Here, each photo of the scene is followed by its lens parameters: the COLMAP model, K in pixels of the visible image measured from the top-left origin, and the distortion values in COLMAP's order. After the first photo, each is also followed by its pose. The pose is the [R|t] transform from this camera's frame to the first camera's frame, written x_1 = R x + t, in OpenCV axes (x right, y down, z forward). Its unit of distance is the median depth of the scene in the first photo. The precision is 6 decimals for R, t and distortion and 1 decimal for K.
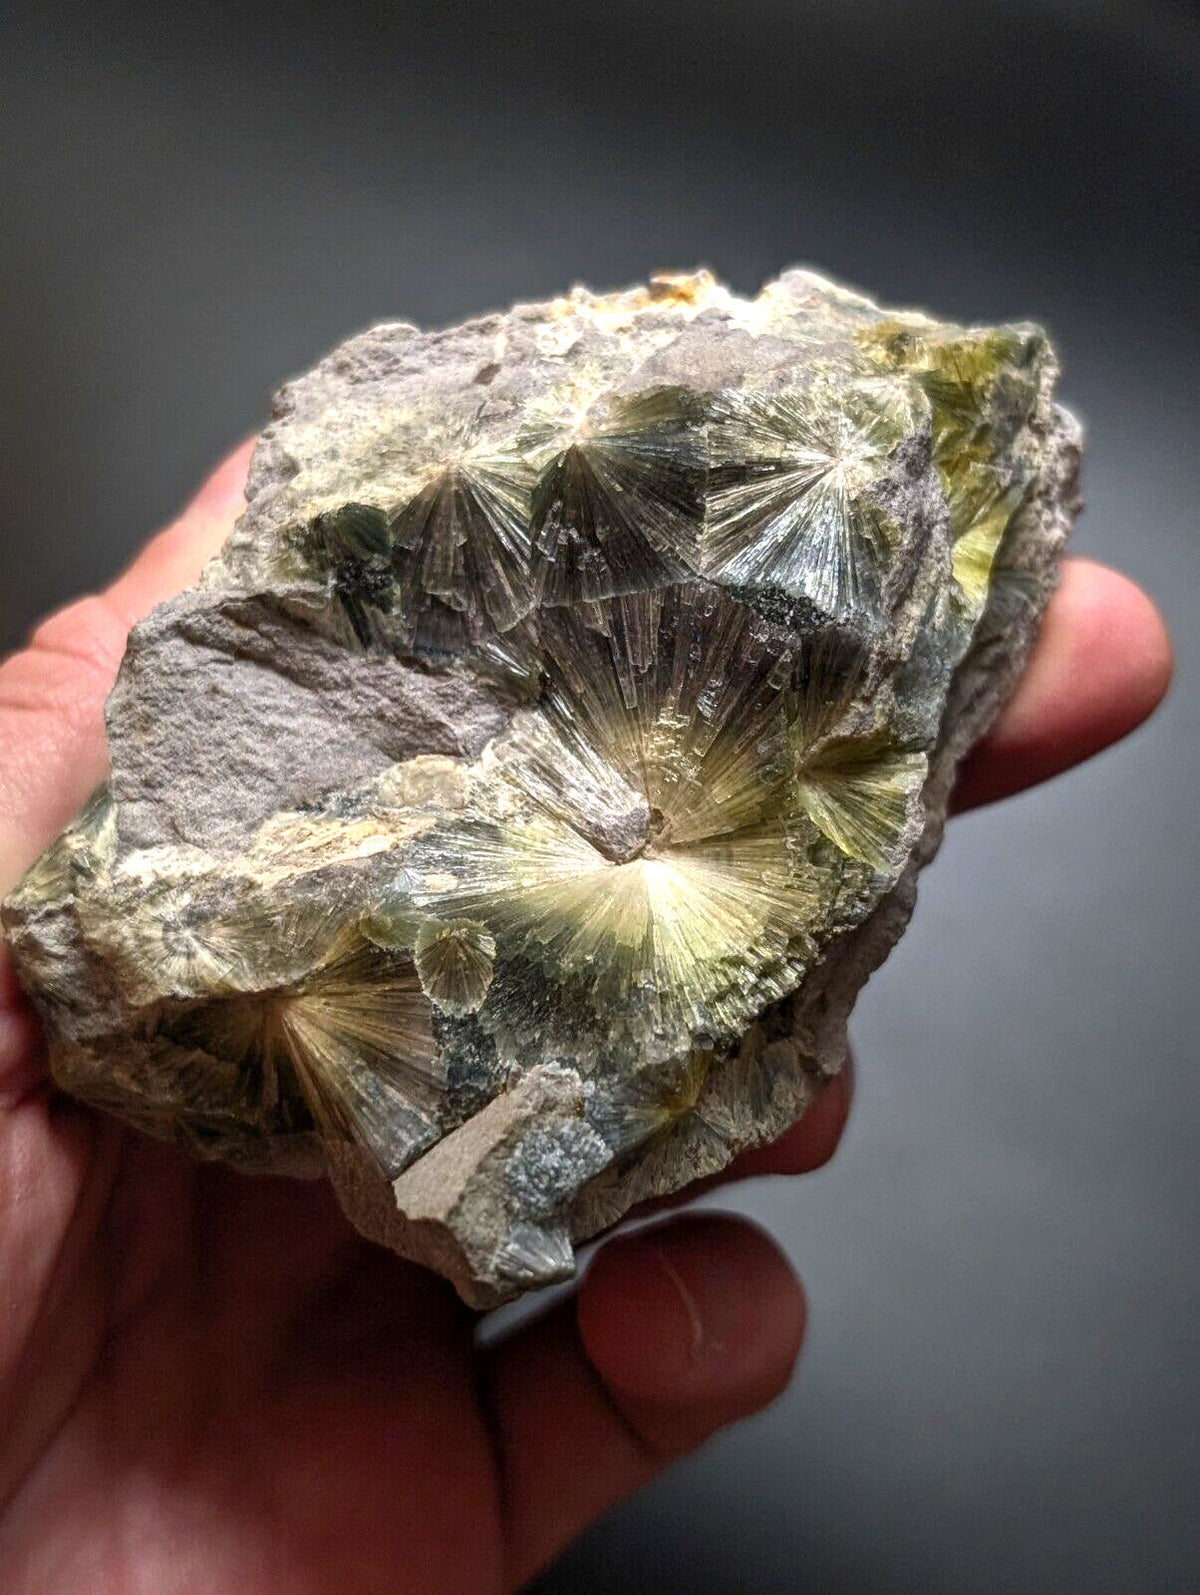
lens RADIAL K [[2322.6, 0, 600.6], [0, 2322.6, 792.4], [0, 0, 1]] dist [0.152412, 0.000000]
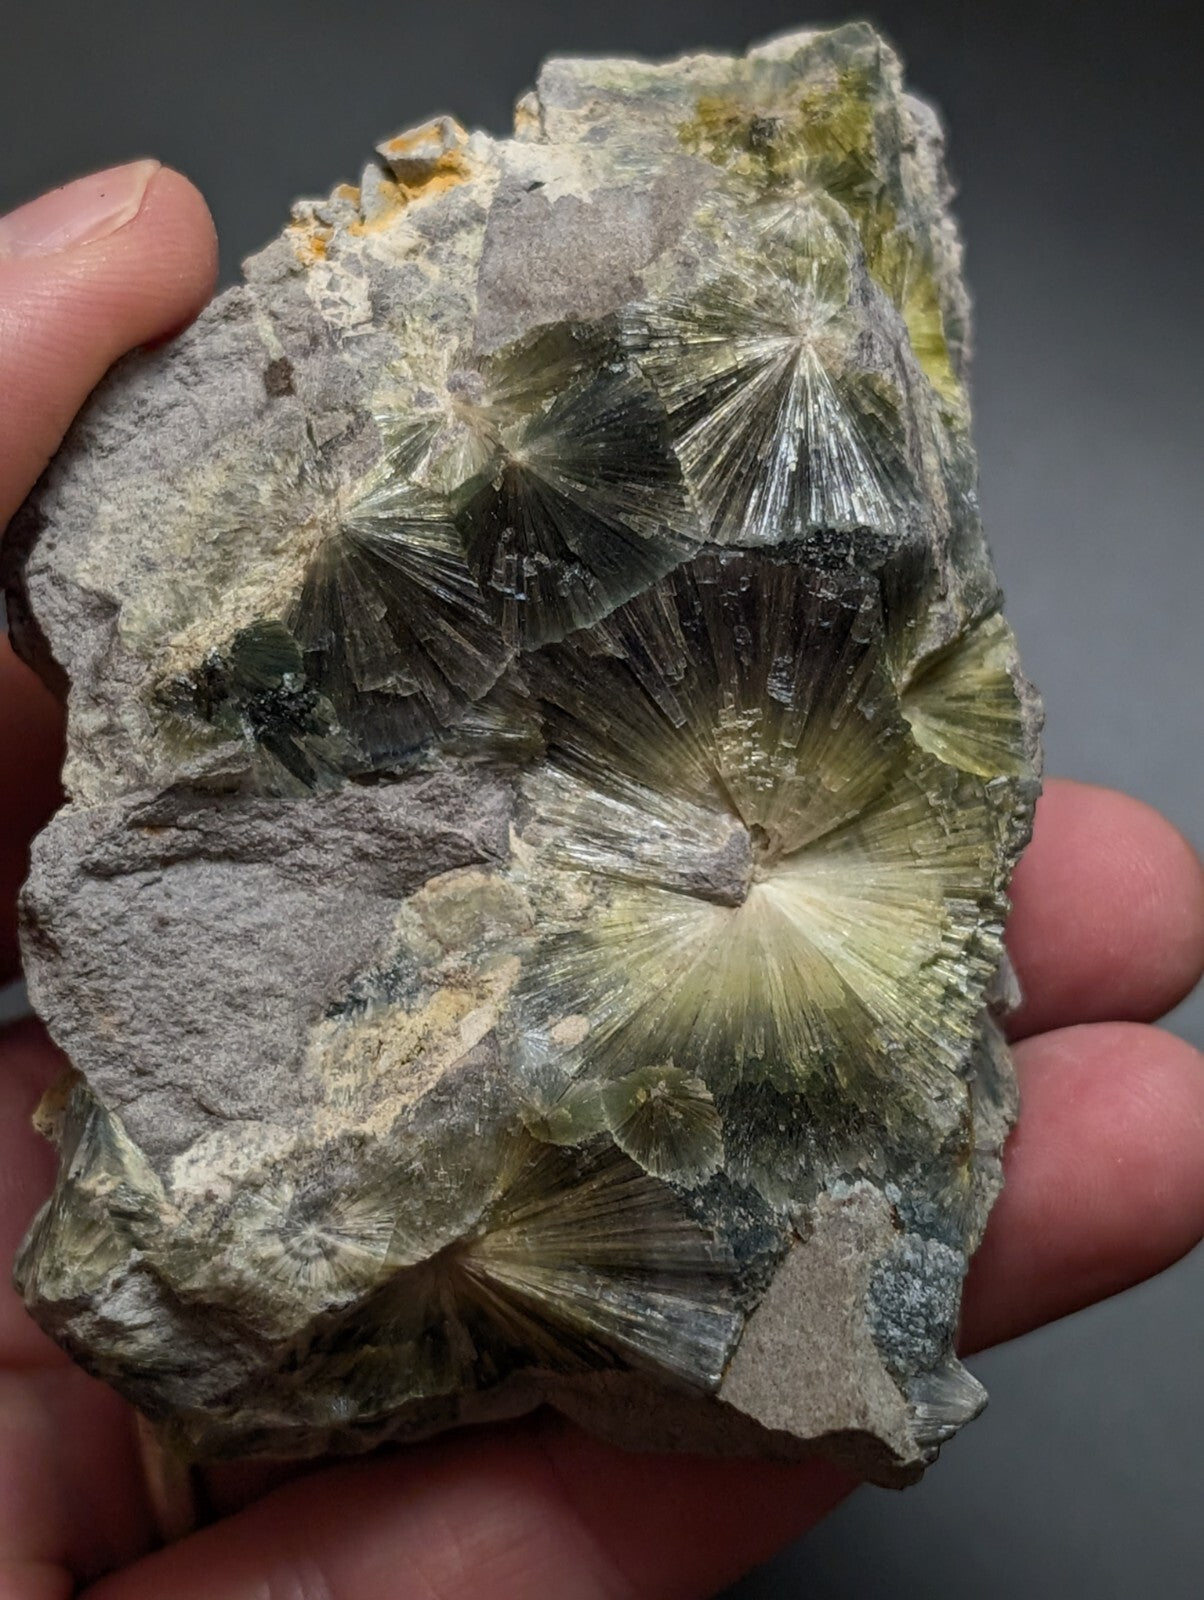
lens RADIAL K [[3644.0, 0, 568.2], [0, 3644.0, 789.3], [0, 0, 1]] dist [0.210477, 0.000000]
pose [[0.874826, -0.430102, 0.222916, -0.306350], [0.381925, 0.895422, 0.228809, -0.315057], [-0.298014, -0.115031, 0.947605, -0.170173]]
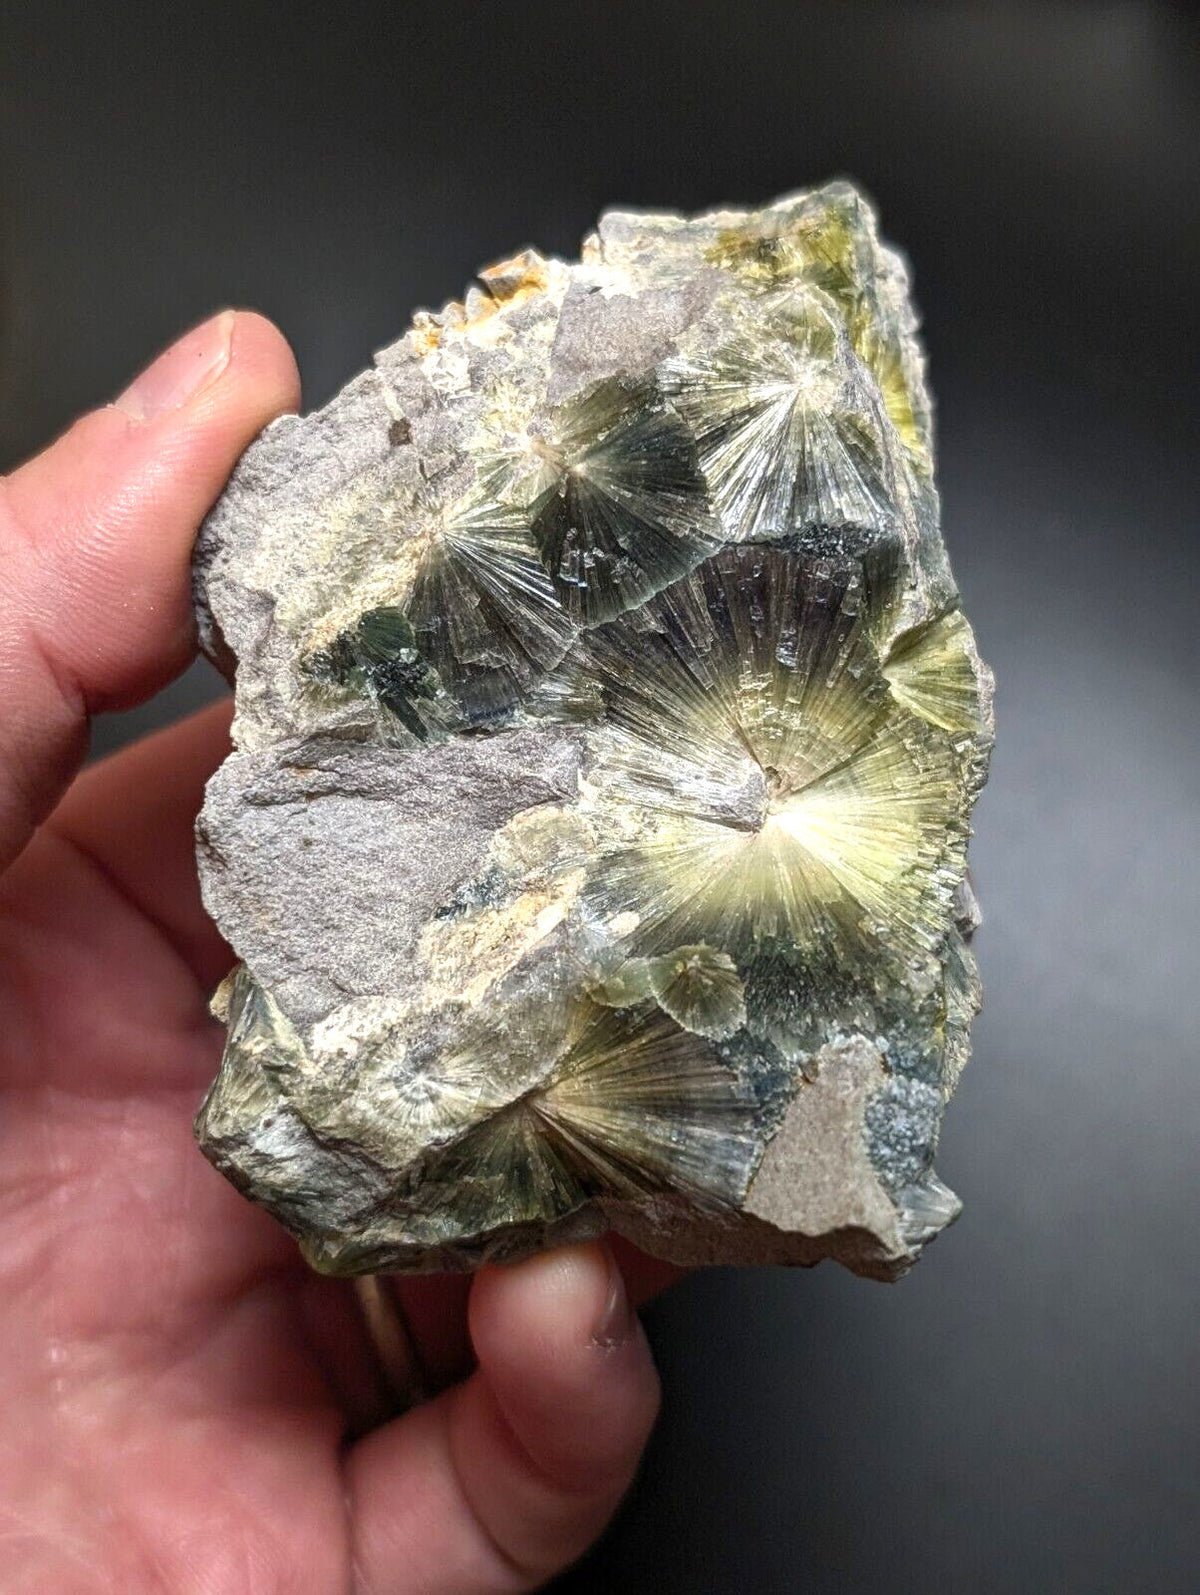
lens RADIAL K [[2322.6, 0, 577.4], [0, 2322.6, 771.3], [0, 0, 1]] dist [0.152412, 0.000000]
pose [[0.881061, -0.416900, 0.223442, -0.279811], [0.397601, 0.908647, 0.127571, -0.155333], [-0.256214, -0.023557, 0.966333, 0.029555]]
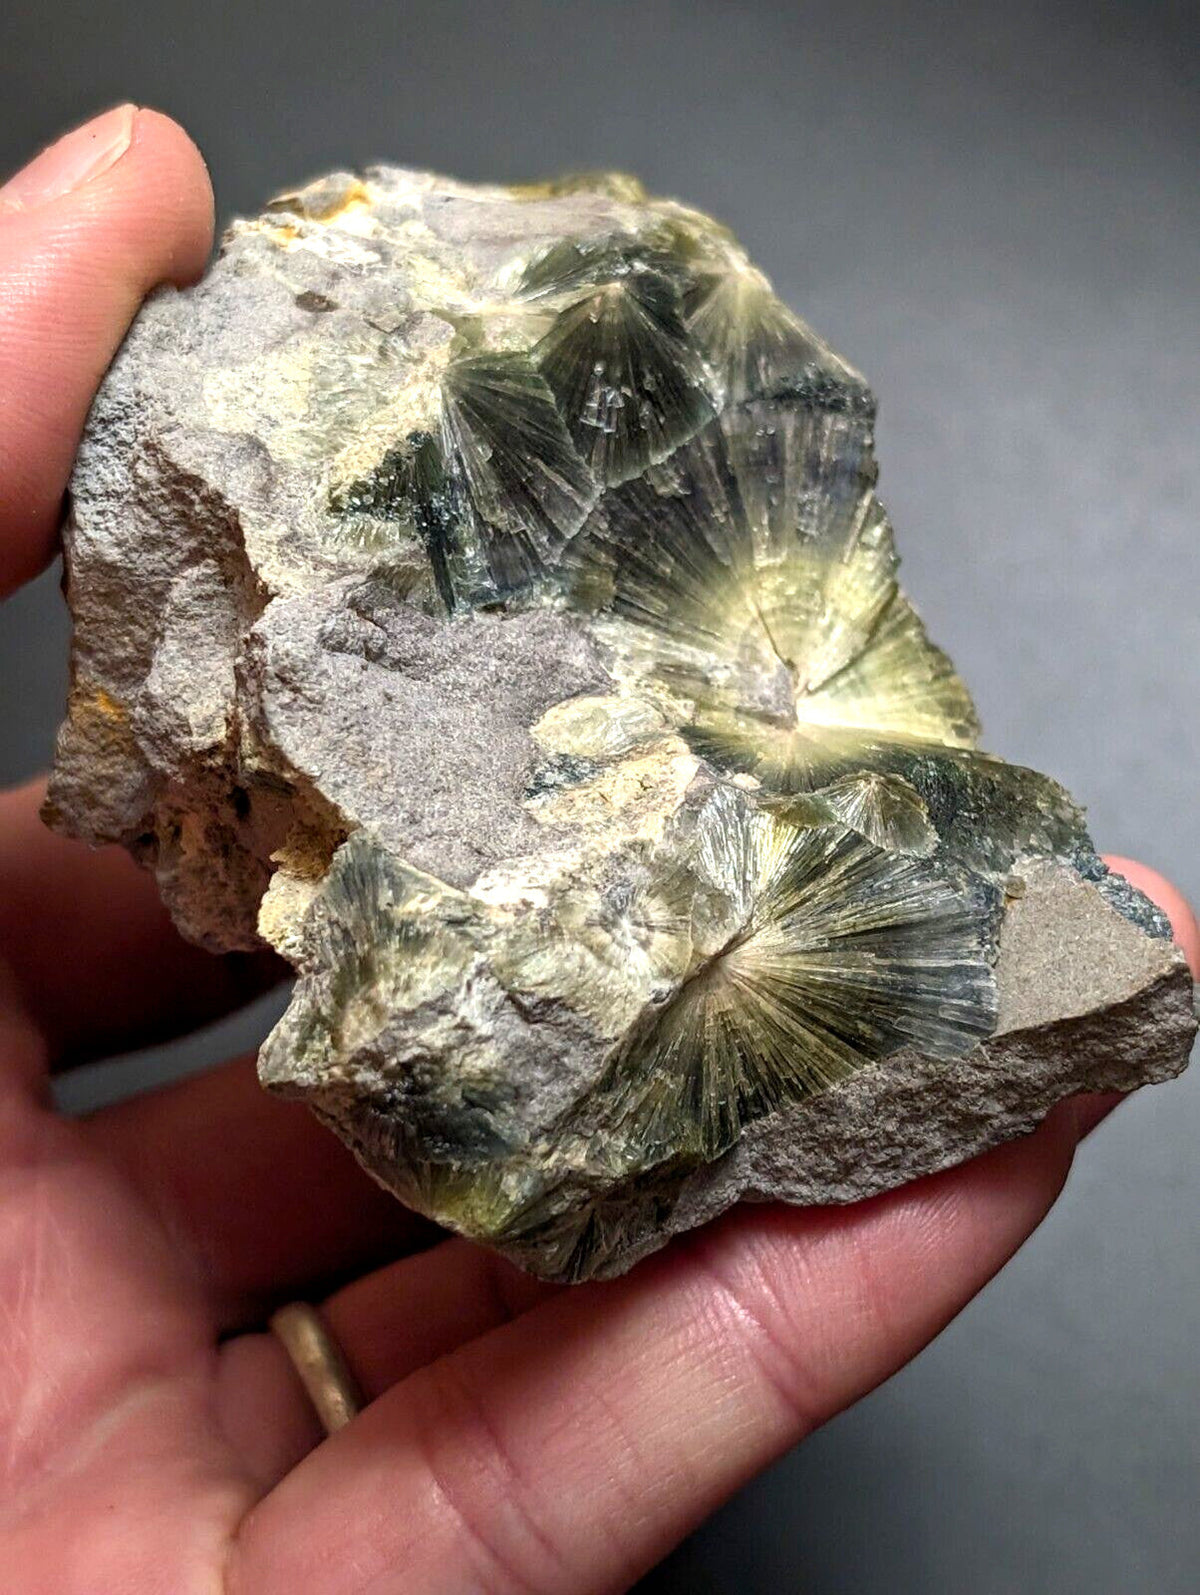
lens RADIAL K [[3632.6, 0, 611.2], [0, 3632.6, 816.0], [0, 0, 1]] dist [0.210477, 0.000000]
pose [[0.493961, -0.277746, 0.823929, -1.177030], [0.441564, 0.896447, 0.037466, -0.021473], [-0.749015, 0.345311, 0.565453, 0.279537]]
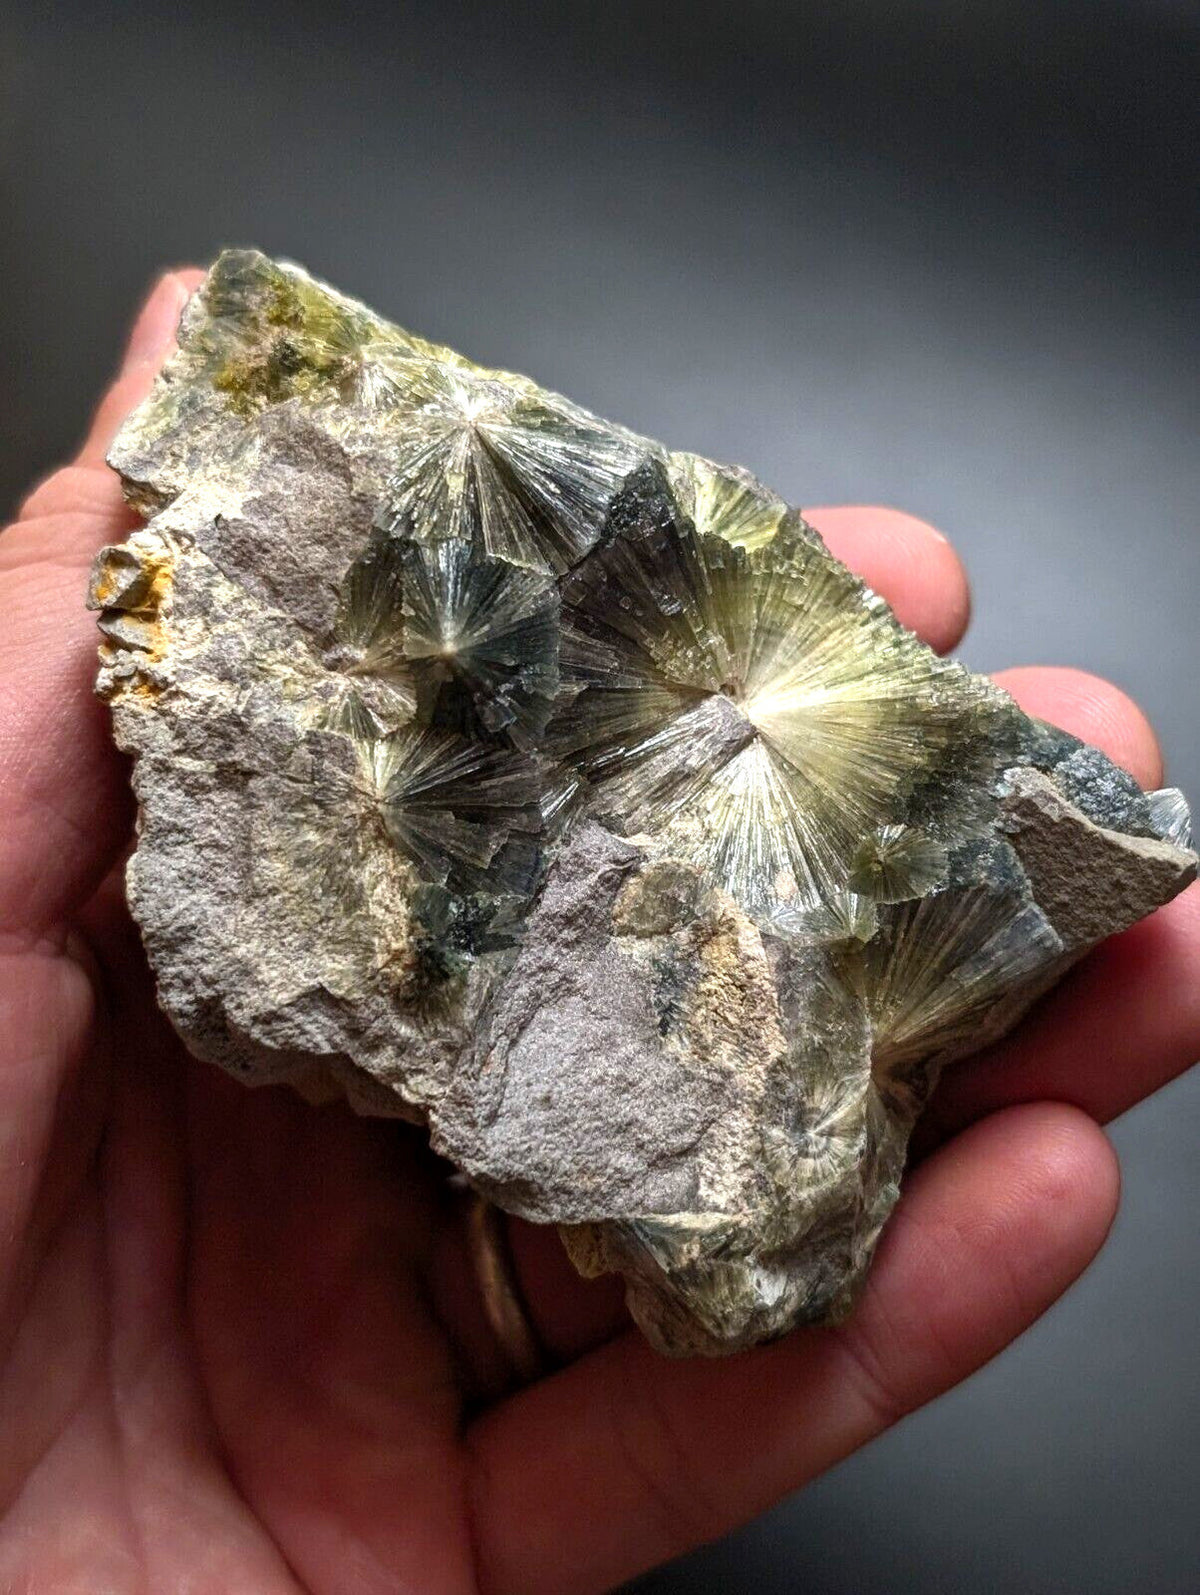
lens RADIAL K [[2322.6, 0, 640.5], [0, 2322.6, 768.3], [0, 0, 1]] dist [0.152412, 0.000000]
pose [[0.069567, -0.941377, 0.330106, -0.363638], [0.823359, 0.241016, 0.513801, -0.559058], [-0.563241, 0.236052, 0.791858, 0.186369]]
